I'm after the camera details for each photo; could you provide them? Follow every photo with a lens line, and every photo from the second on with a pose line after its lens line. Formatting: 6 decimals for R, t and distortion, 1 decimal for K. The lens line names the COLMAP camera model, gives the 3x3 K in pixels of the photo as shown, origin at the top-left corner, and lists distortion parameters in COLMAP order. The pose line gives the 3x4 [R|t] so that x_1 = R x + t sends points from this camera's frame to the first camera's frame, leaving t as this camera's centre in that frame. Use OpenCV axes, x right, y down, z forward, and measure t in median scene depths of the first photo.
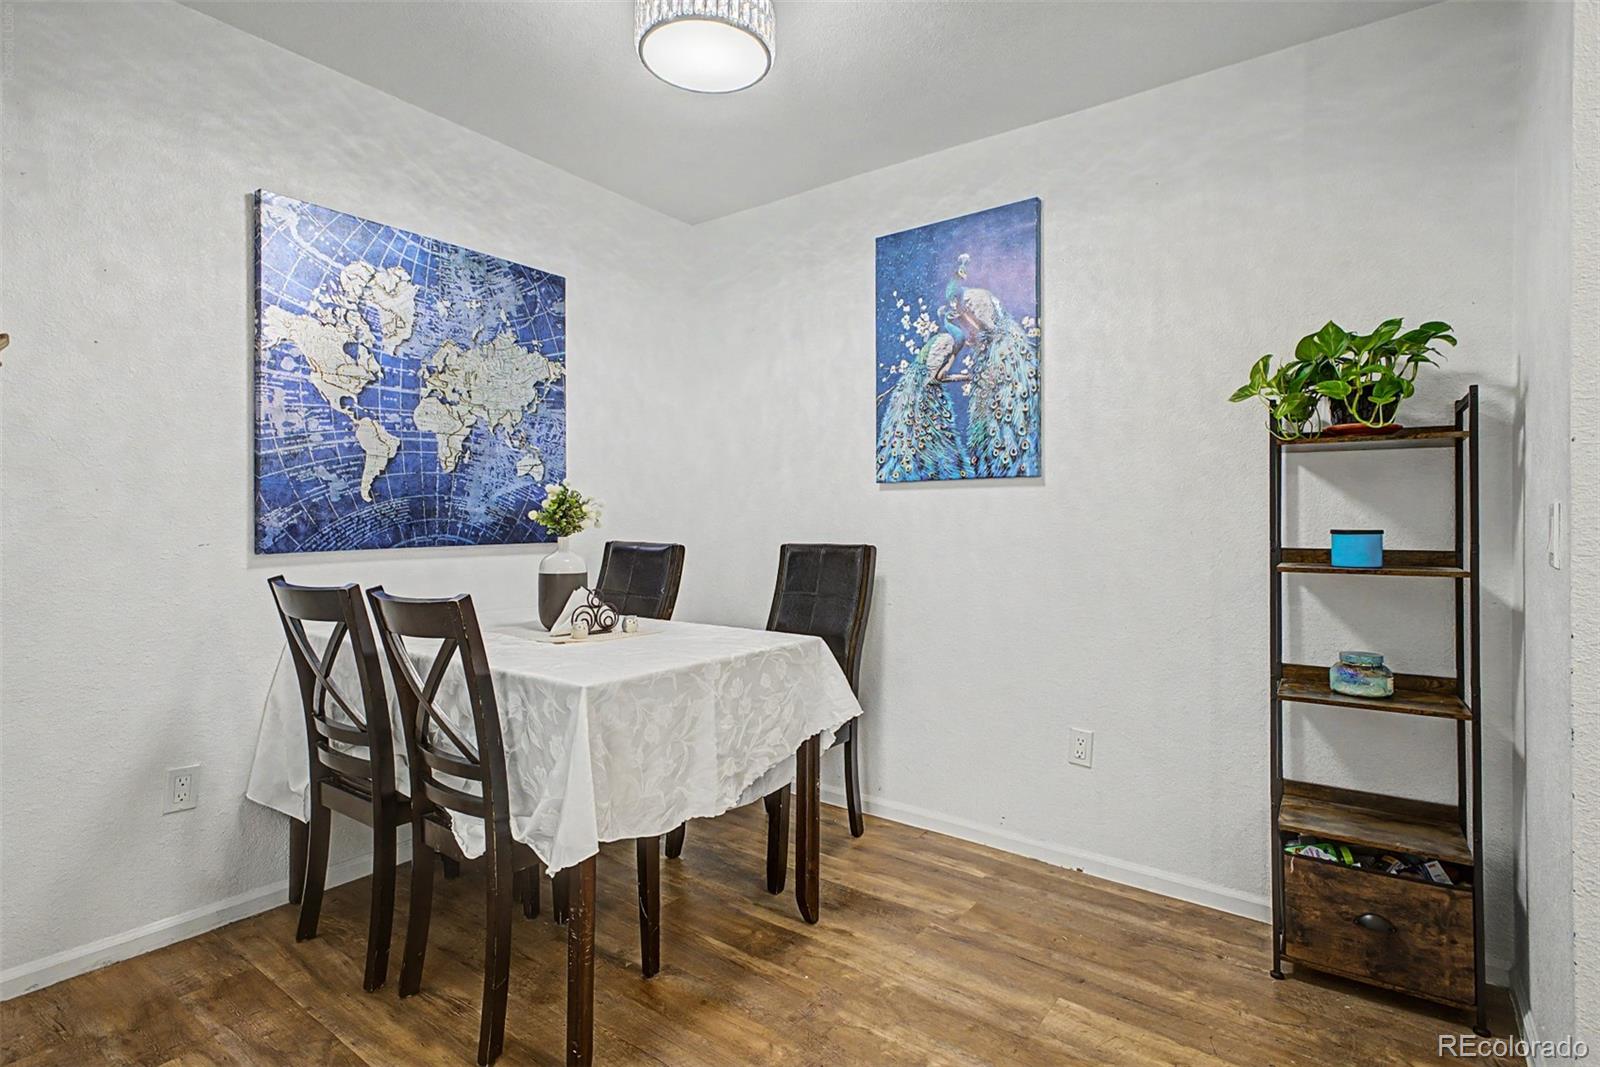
lens RADIAL K [[786.8, 0, 795.8], [0, 786.8, 515.5], [0, 0, 1]] dist [0.025249, -0.000480]
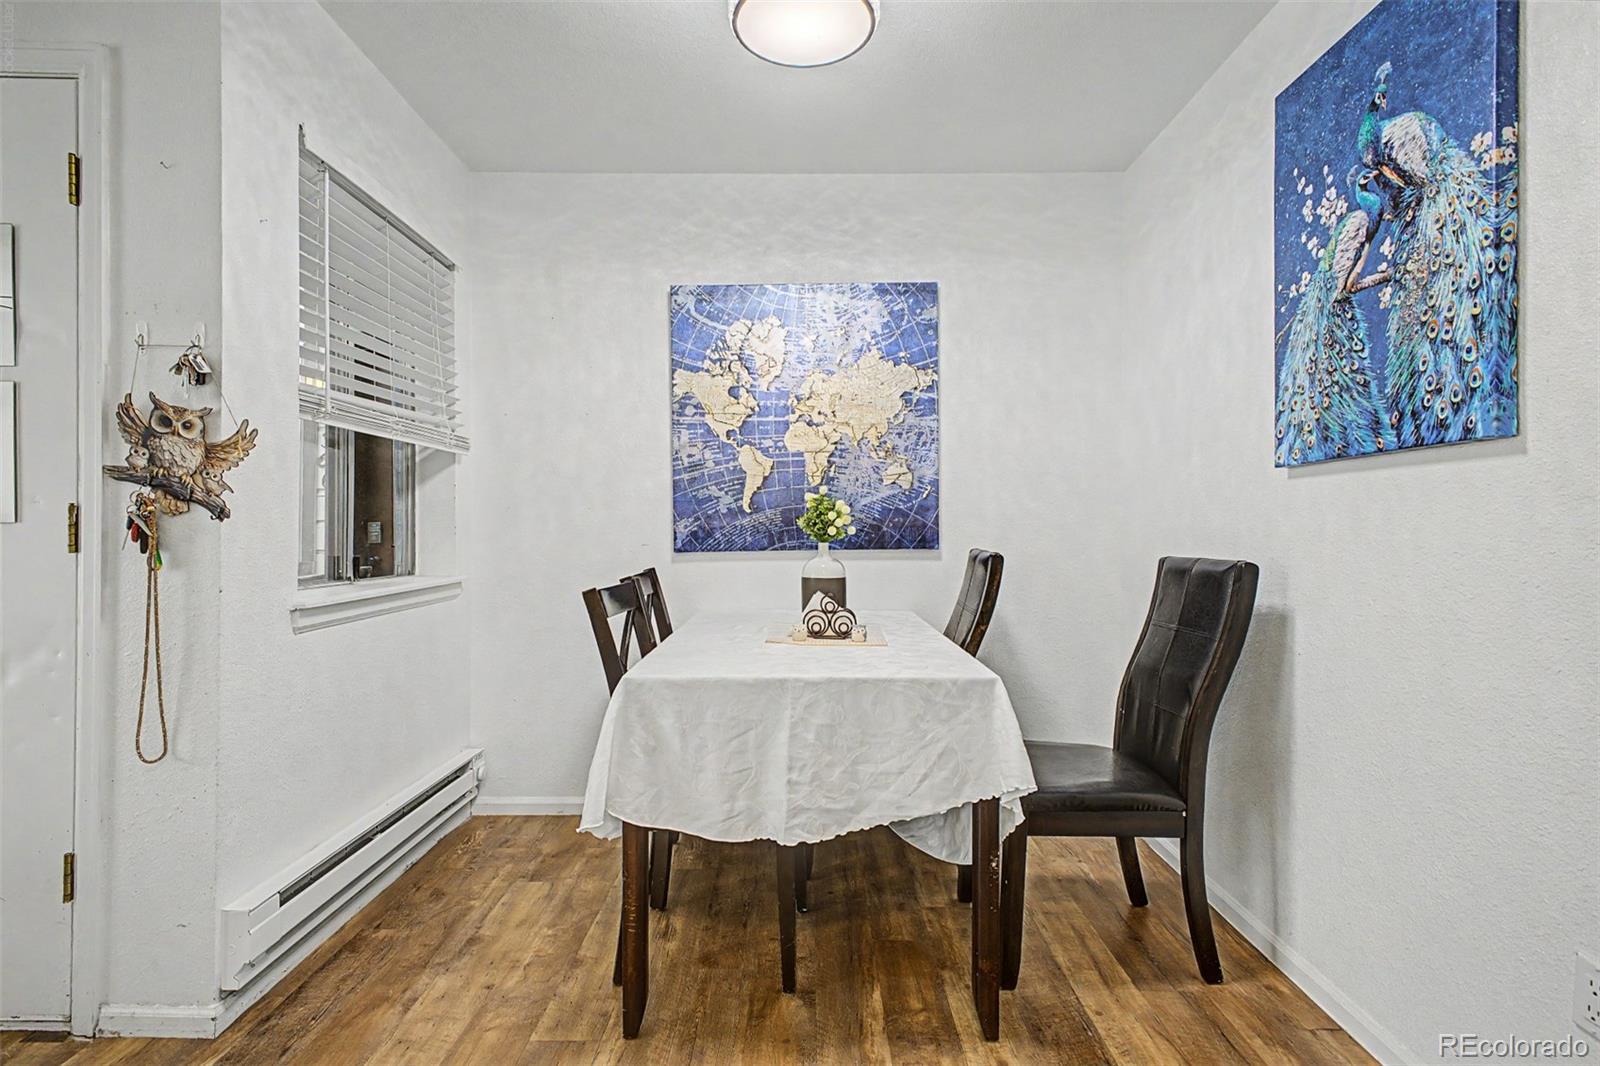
lens RADIAL K [[770.7, 0, 805.7], [0, 770.7, 526.7], [0, 0, 1]] dist [0.039920, -0.012831]
pose [[0.598633, -0.006193, -0.800999, 0.432973], [0.009360, 0.999956, -0.000736, 0.005414], [0.800969, -0.007056, 0.598665, 0.318869]]
